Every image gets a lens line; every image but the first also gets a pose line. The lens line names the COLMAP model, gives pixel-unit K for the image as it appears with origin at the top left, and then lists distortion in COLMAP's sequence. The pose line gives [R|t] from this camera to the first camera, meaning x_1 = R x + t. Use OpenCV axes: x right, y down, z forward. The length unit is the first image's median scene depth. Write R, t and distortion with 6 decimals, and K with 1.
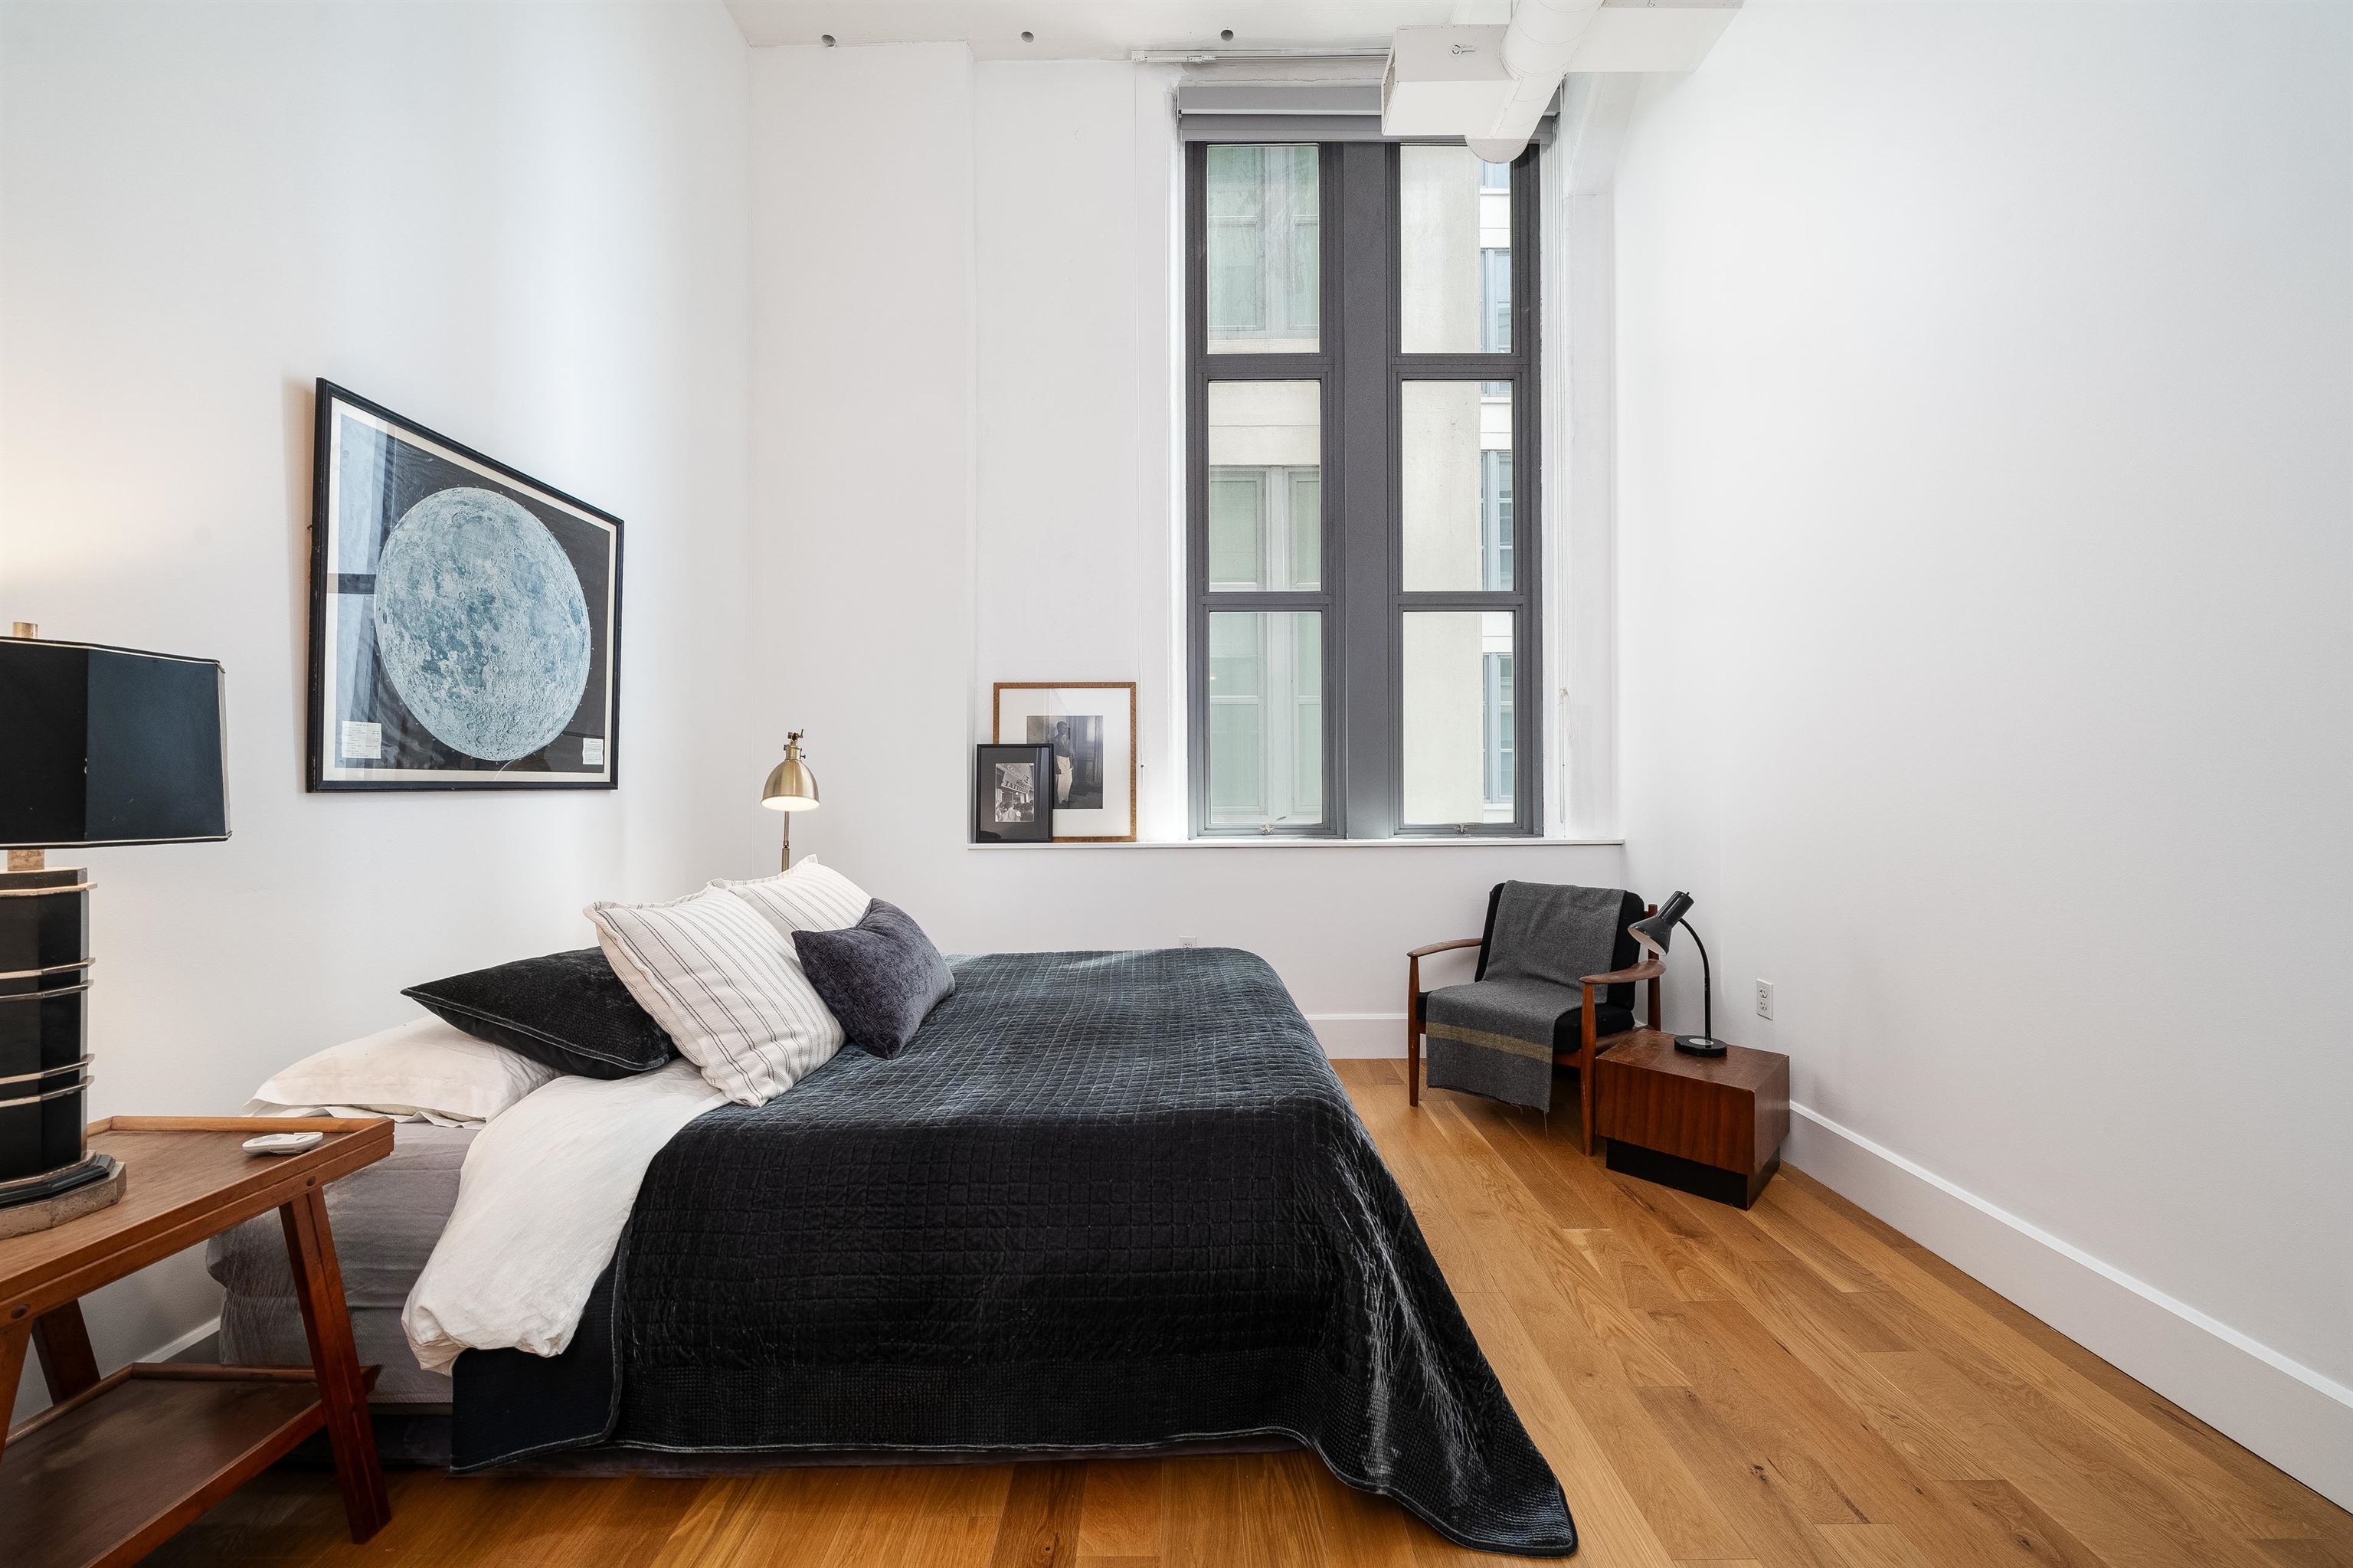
lens RADIAL K [[869.9, 0, 1176.5], [0, 869.9, 784.0], [0, 0, 1]] dist [-0.002953, -0.000127]
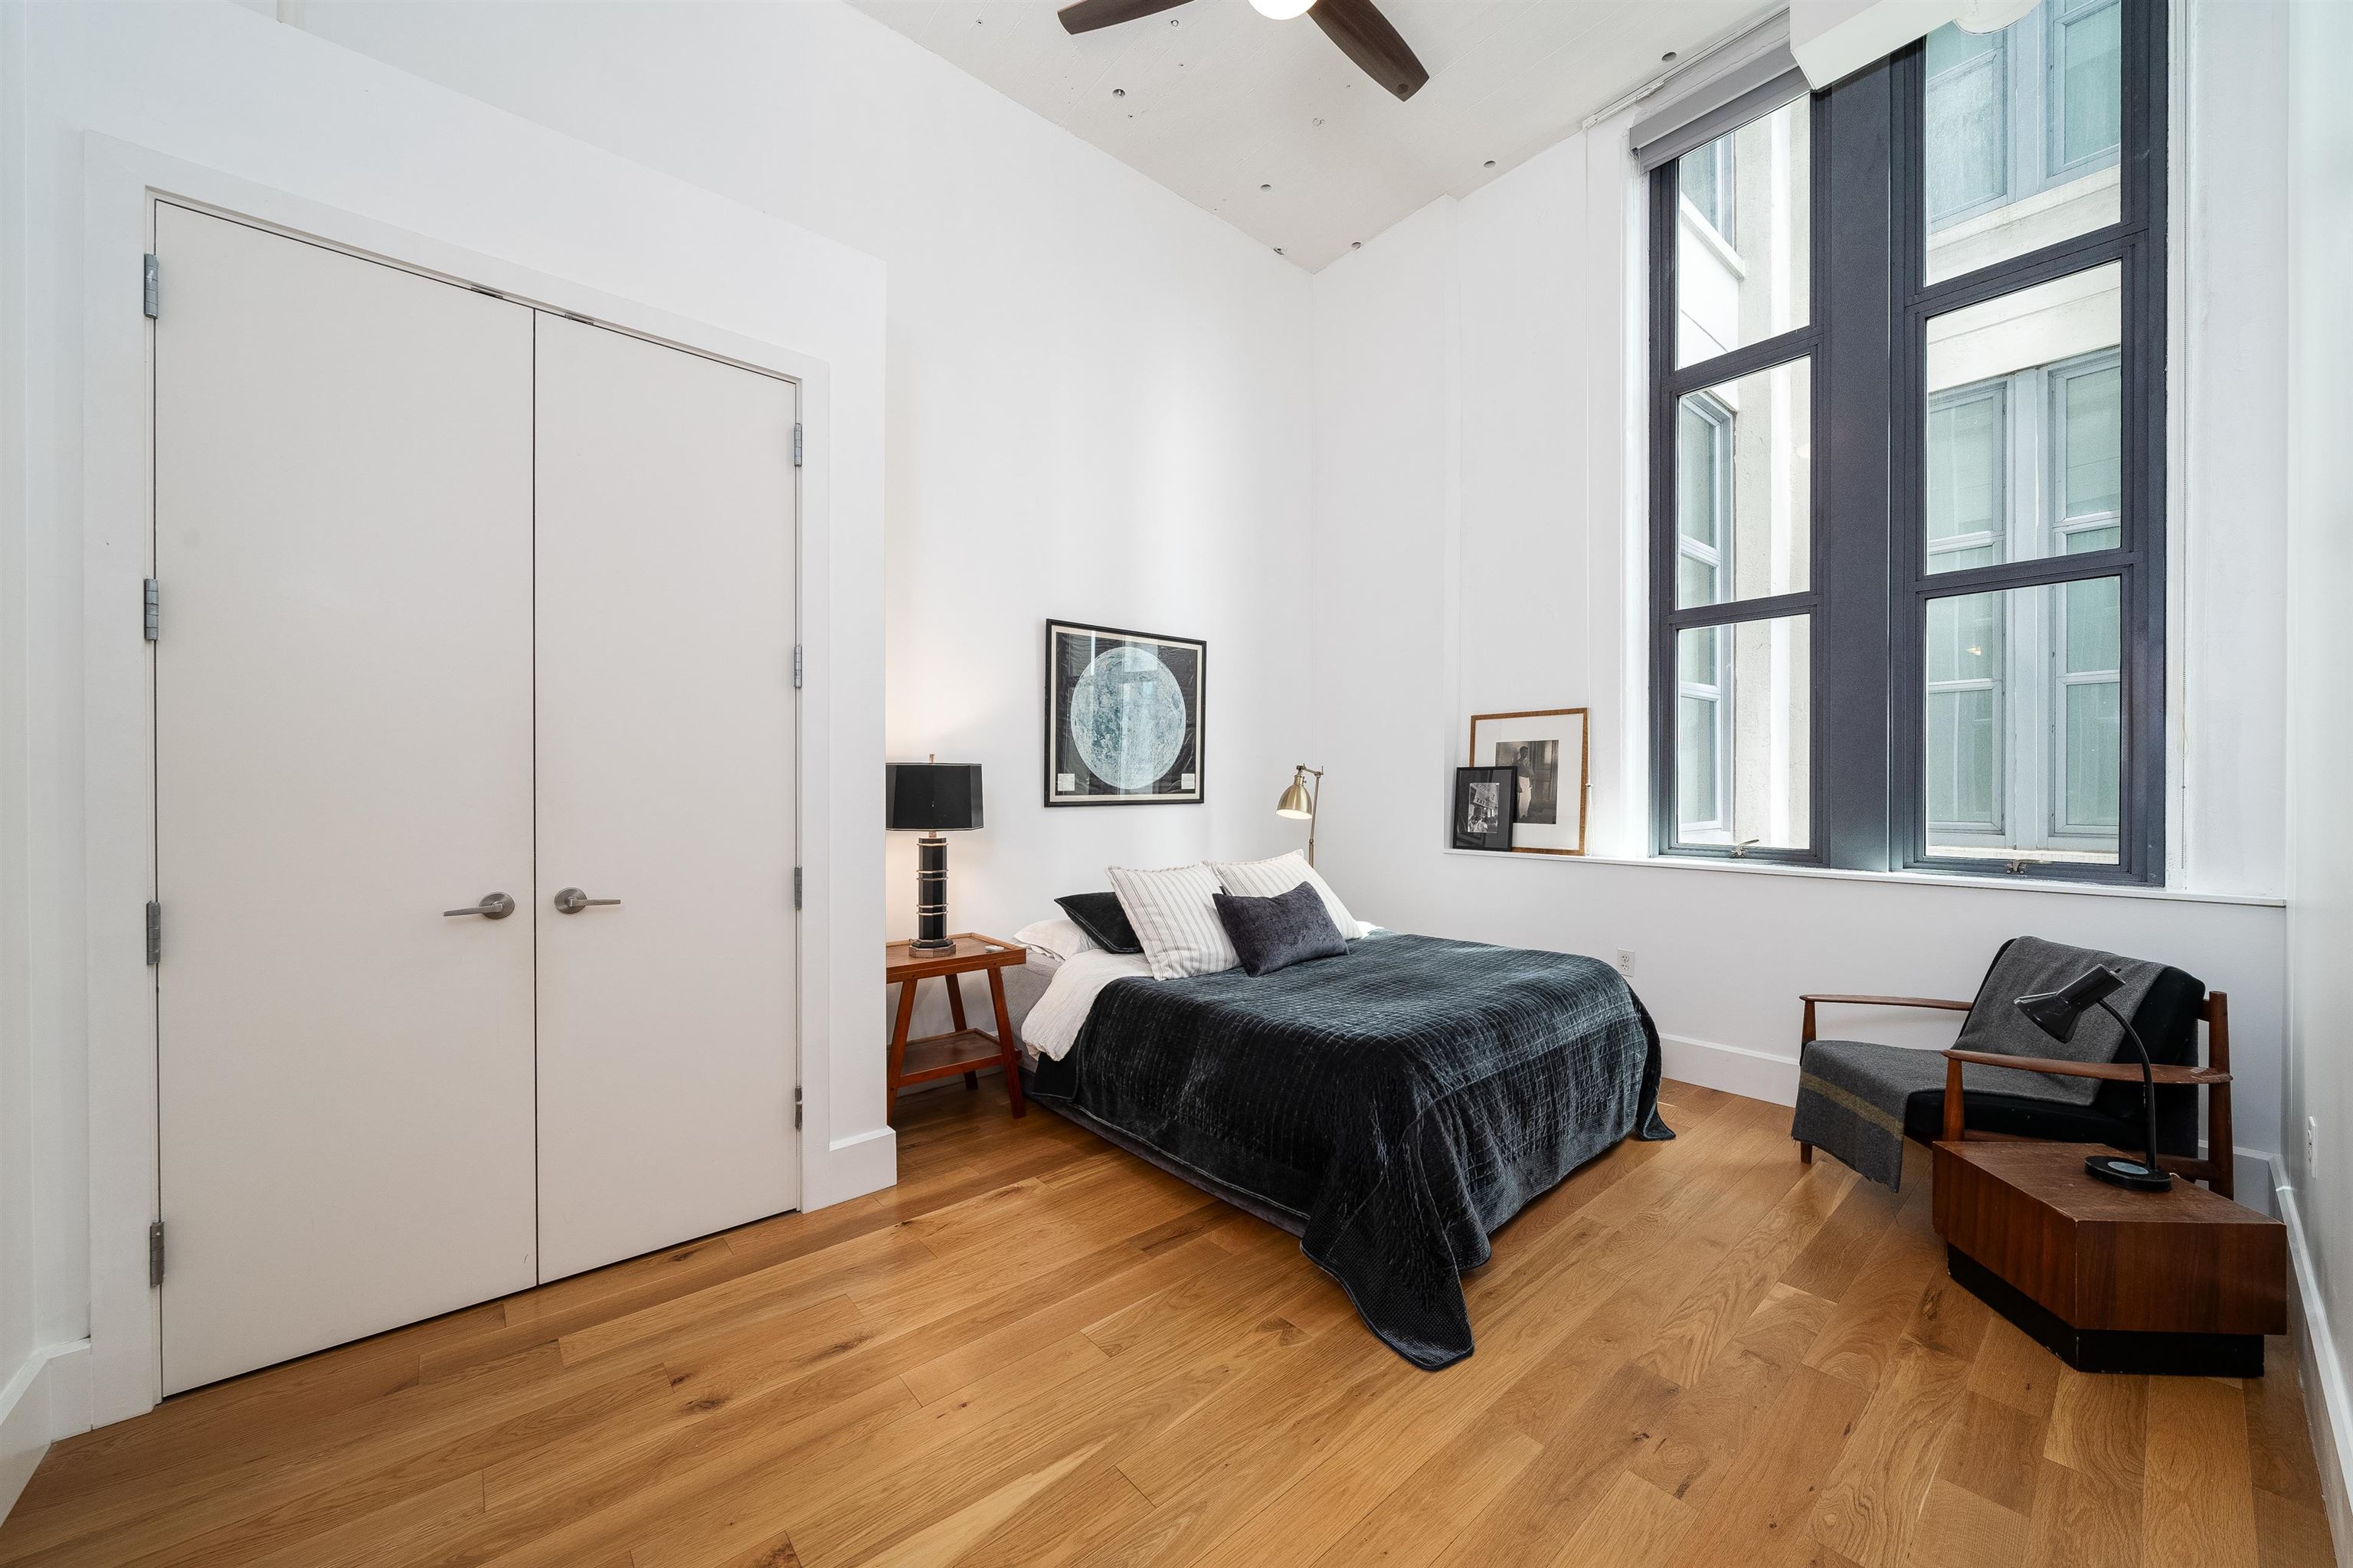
lens RADIAL K [[869.9, 0, 1176.5], [0, 869.9, 784.0], [0, 0, 1]] dist [-0.002953, -0.000127]
pose [[0.637956, 0.002115, -0.770070, 0.660502], [0.002524, 0.999985, 0.004837, -0.042324], [0.770069, -0.005030, 0.637941, -0.112796]]
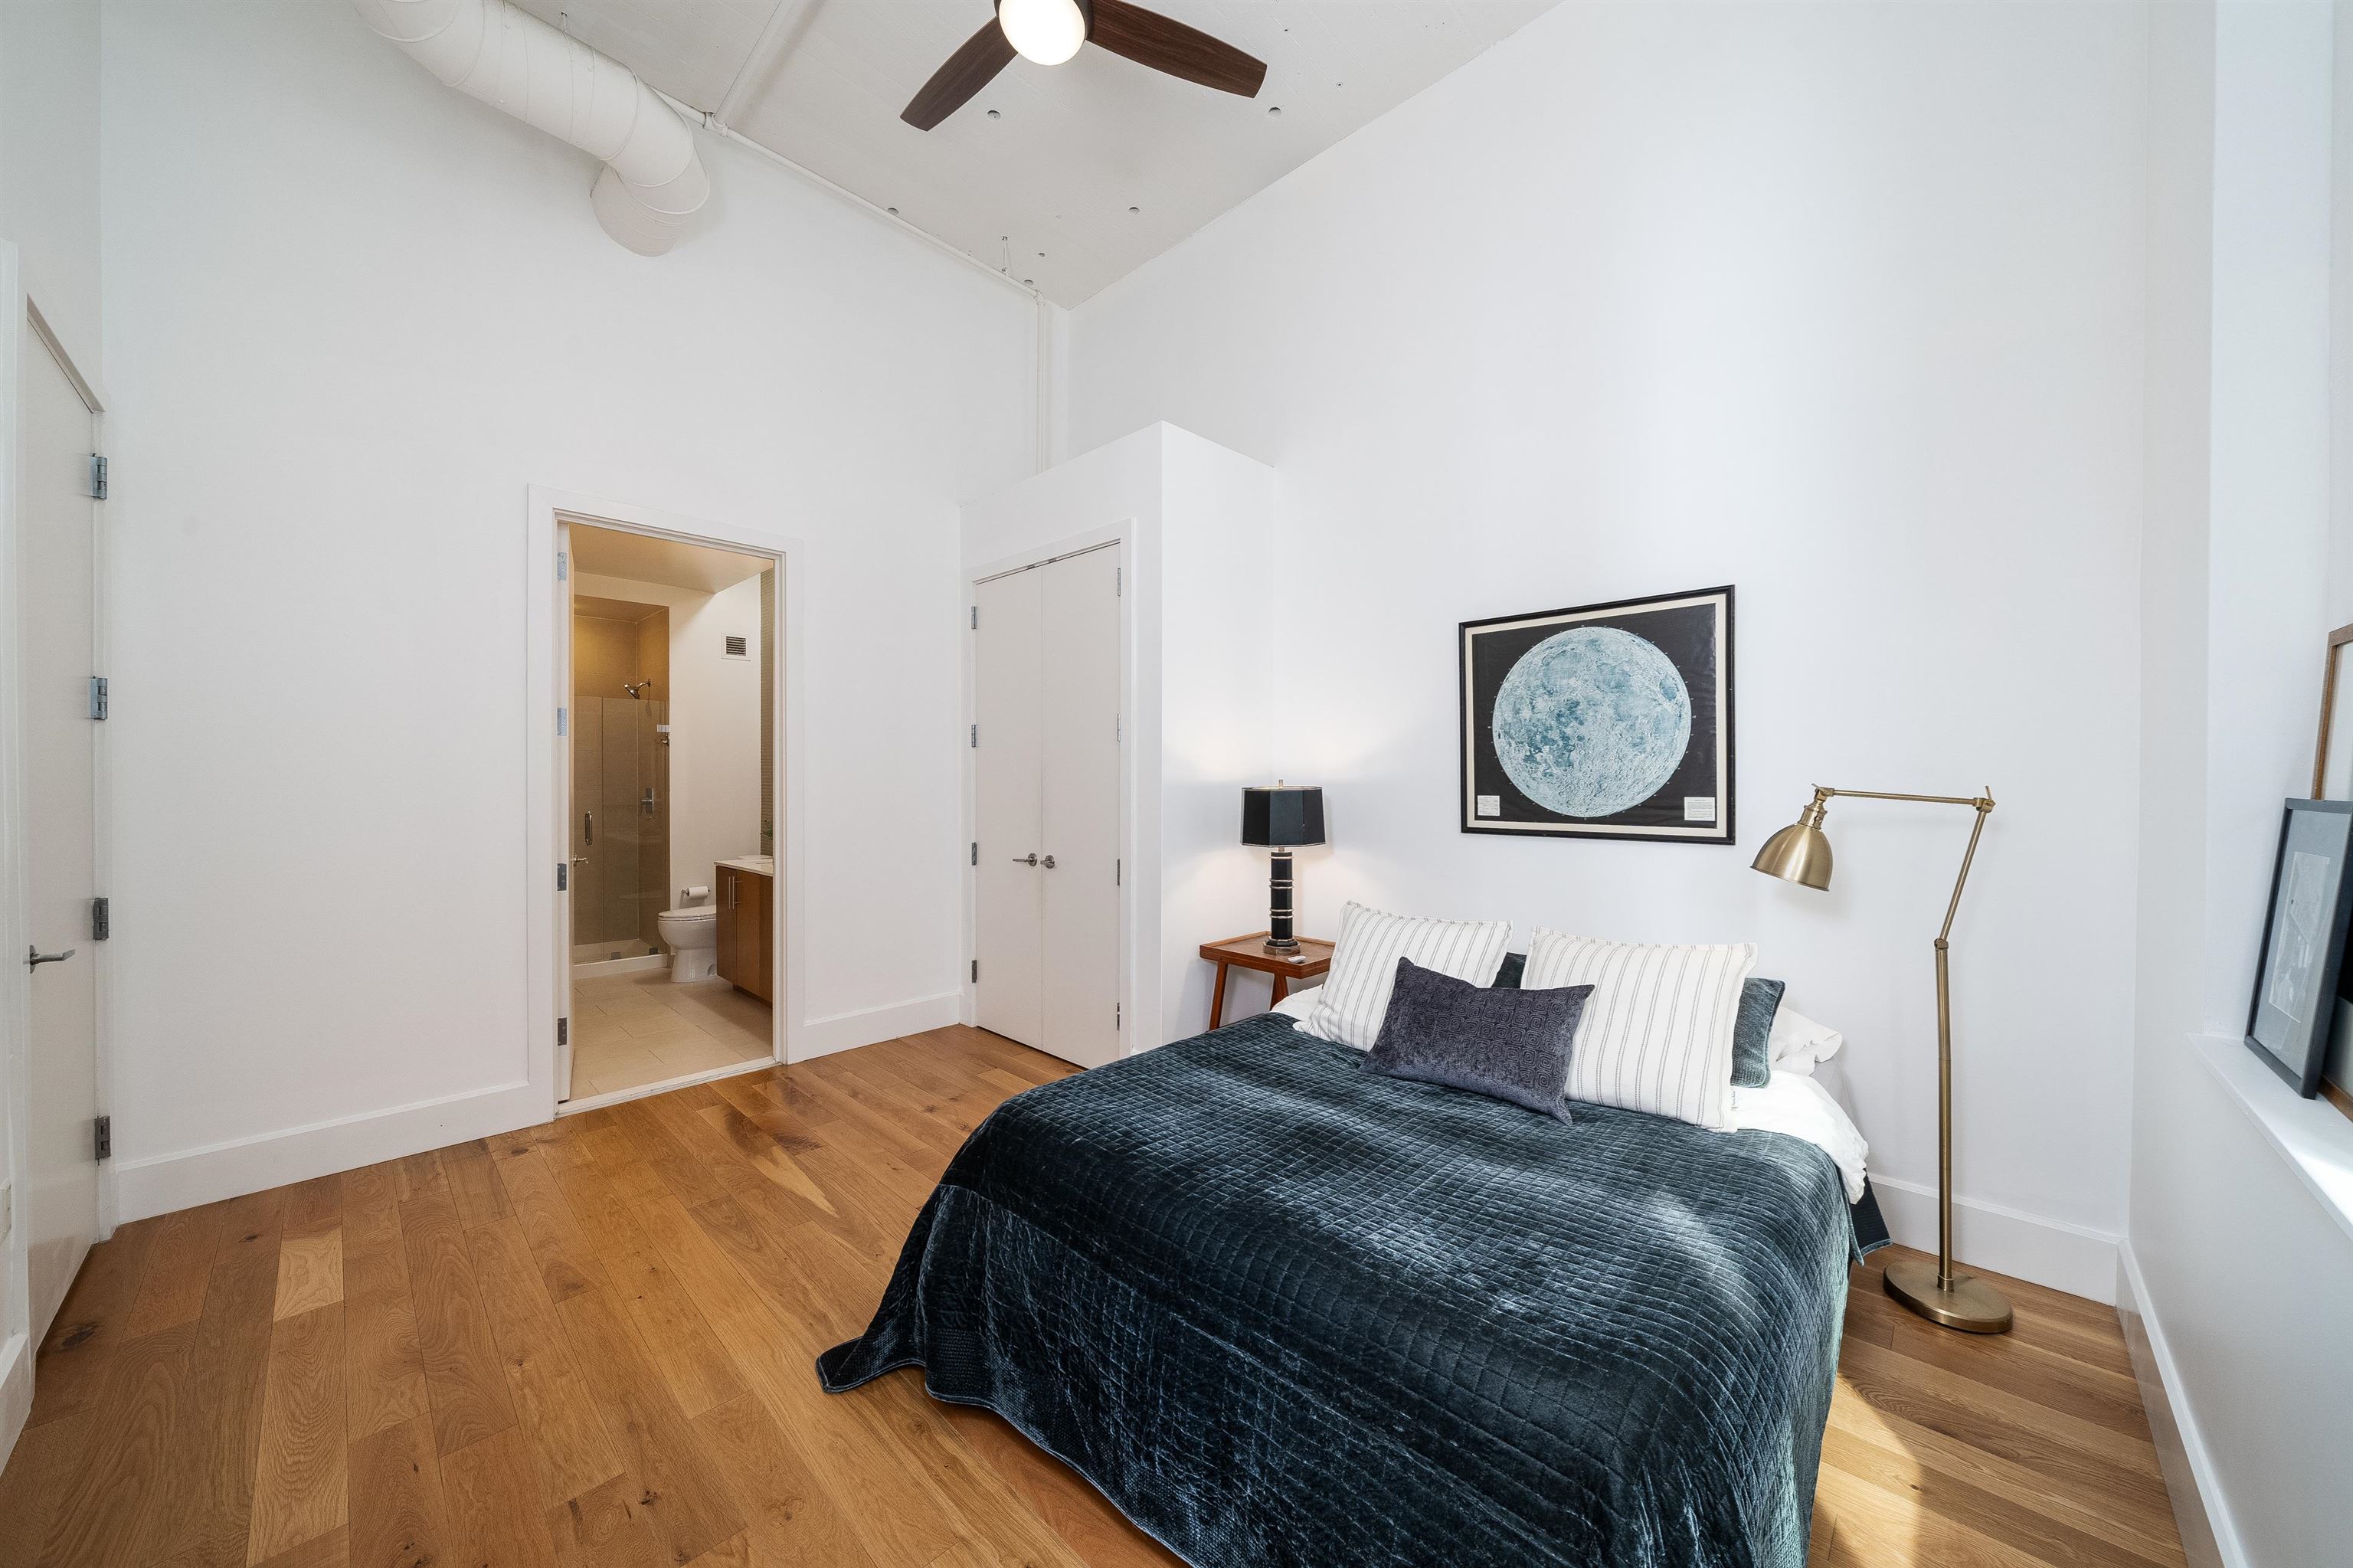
lens RADIAL K [[789.9, 0, 1195.7], [0, 789.9, 776.9], [0, 0, 1]] dist [-0.004984, -0.000039]
pose [[-0.684579, 0.003573, -0.728929, 0.527206], [0.006682, 0.999977, -0.001373, -0.085315], [0.728908, -0.005811, -0.684587, 1.281586]]
